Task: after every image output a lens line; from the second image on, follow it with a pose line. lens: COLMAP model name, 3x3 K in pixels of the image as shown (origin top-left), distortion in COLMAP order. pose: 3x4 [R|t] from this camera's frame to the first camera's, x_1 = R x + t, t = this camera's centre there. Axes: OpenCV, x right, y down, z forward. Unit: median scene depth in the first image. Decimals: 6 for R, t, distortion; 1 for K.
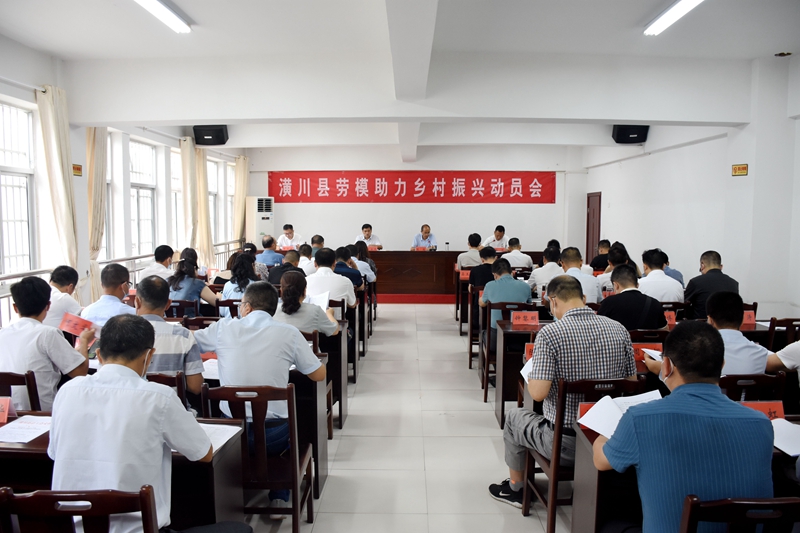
lens RADIAL K [[609.8, 0, 399.7], [0, 609.8, 268.5], [0, 0, 1]] dist [-0.074015, 0.000334]
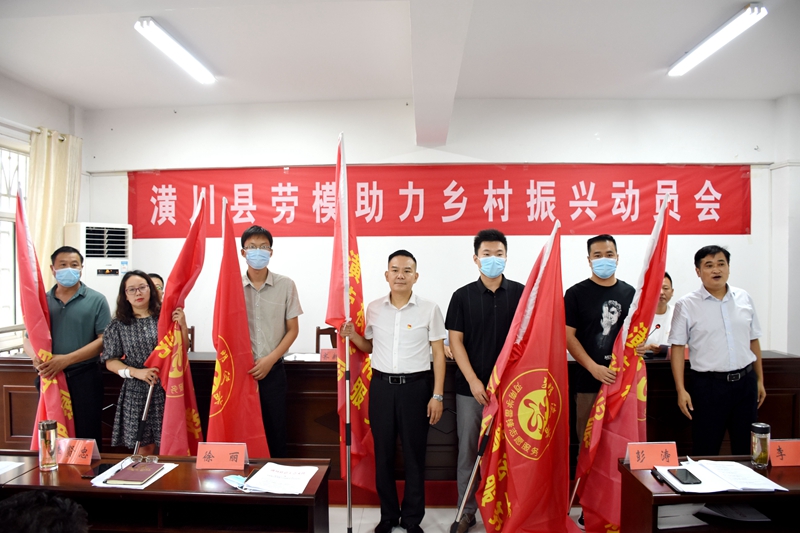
lens RADIAL K [[609.8, 0, 399.0], [0, 609.8, 263.2], [0, 0, 1]] dist [-0.074015, 0.000334]
pose [[0.999307, -0.007909, -0.036371, 0.007501], [0.004746, 0.996263, -0.086239, -0.048983], [0.036917, 0.086007, 0.995610, 0.553450]]
